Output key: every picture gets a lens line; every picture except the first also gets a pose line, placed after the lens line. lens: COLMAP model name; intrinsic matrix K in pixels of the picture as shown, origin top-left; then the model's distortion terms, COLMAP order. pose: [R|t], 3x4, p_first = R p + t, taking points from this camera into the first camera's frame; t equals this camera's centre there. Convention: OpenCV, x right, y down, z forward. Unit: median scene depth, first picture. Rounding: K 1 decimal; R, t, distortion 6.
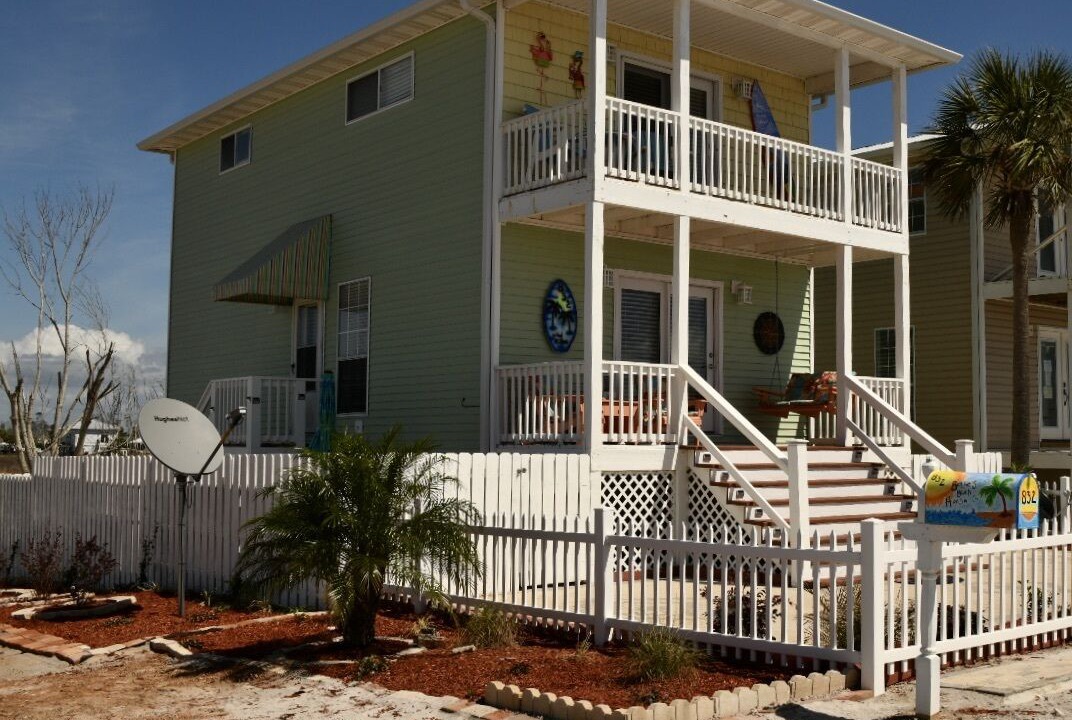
lens RADIAL K [[1289.5, 0, 717.0], [0, 1289.5, 359.0], [0, 0, 1]] dist [-0.134199, 0.001896]
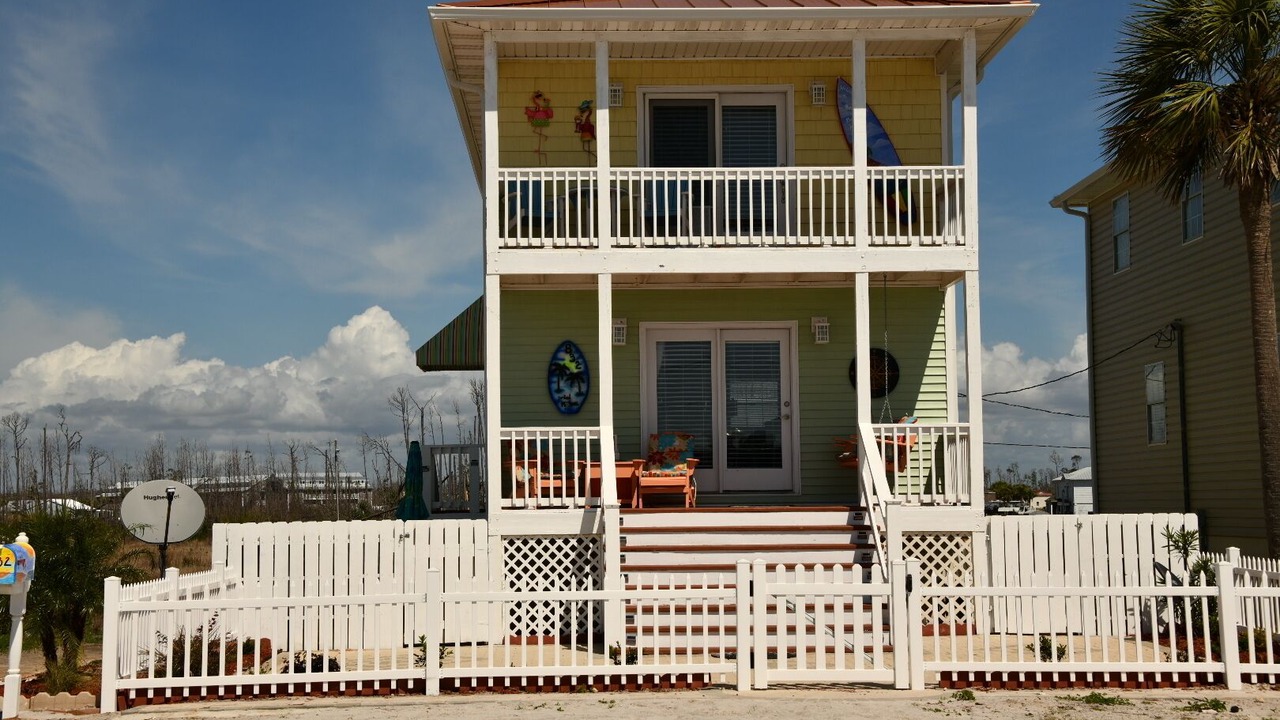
lens RADIAL K [[1947.7, 0, 640.0], [0, 1947.7, 360.0], [0, 0, 1]] dist [0.268718, 0.067327]
pose [[0.747271, -0.060186, -0.661789, 0.919501], [0.059752, 0.997942, -0.023287, -0.009088], [0.661828, -0.022141, 0.749329, -0.087653]]
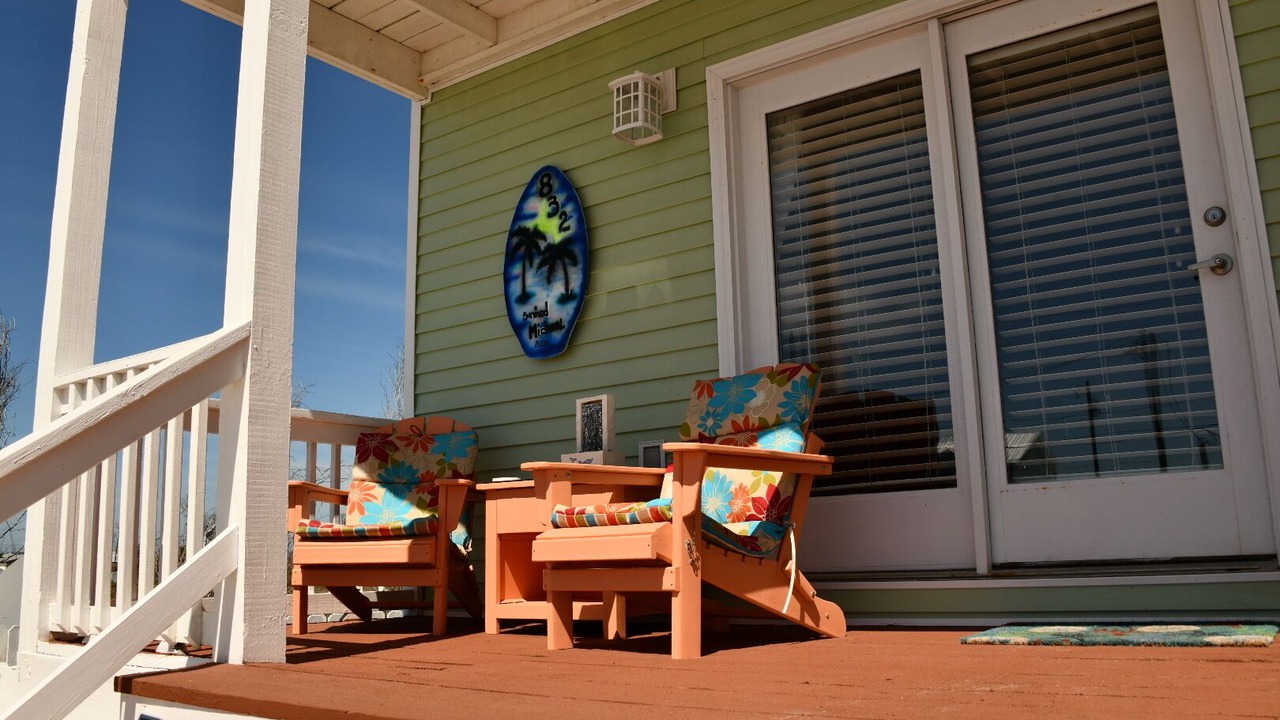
lens RADIAL K [[1005.4, 0, 640.0], [0, 1005.4, 360.0], [0, 0, 1]] dist [-0.129686, 0.000736]
pose [[0.185567, -0.188079, -0.964464, 0.154952], [0.097985, 0.980161, -0.172288, 0.046709], [0.977734, -0.062532, 0.200314, 0.974535]]
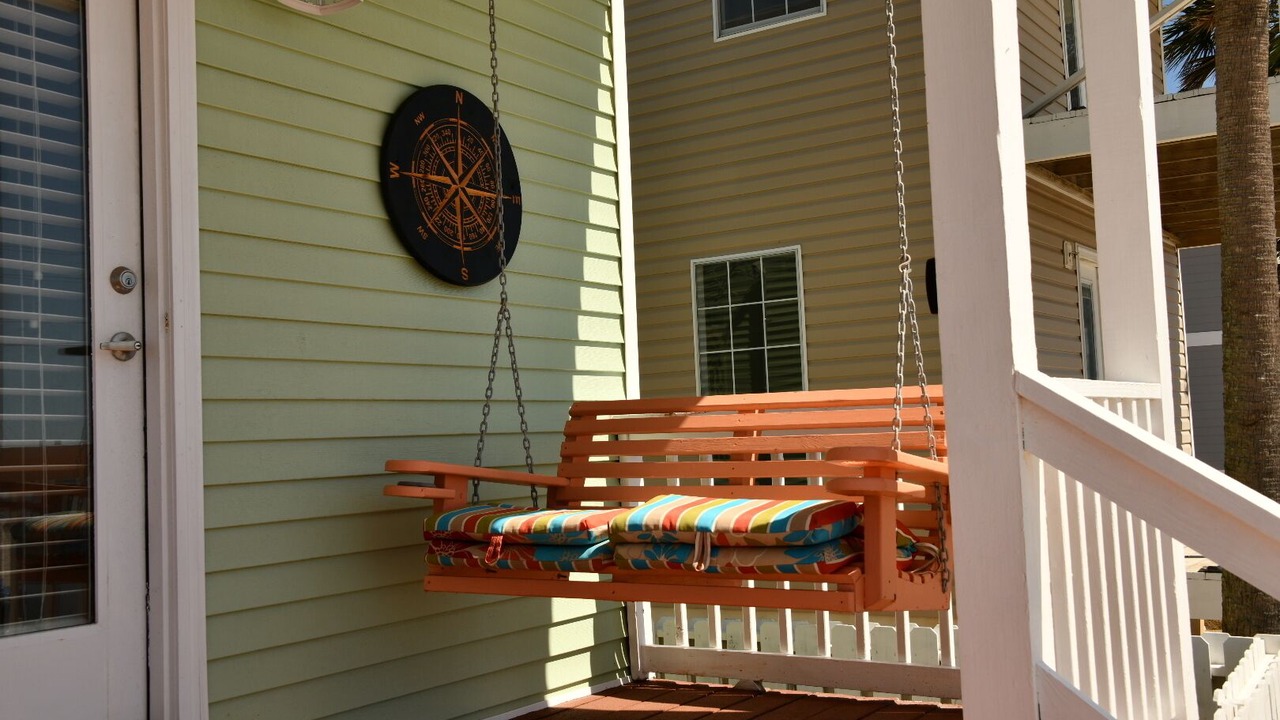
lens RADIAL K [[1258.1, 0, 640.0], [0, 1258.1, 360.0], [0, 0, 1]] dist [-0.001920, 0.017193]
pose [[0.975197, -0.027877, 0.219576, 0.028774], [0.027837, 0.999607, 0.003274, 0.010120], [-0.219581, 0.002919, 0.975590, 0.926925]]
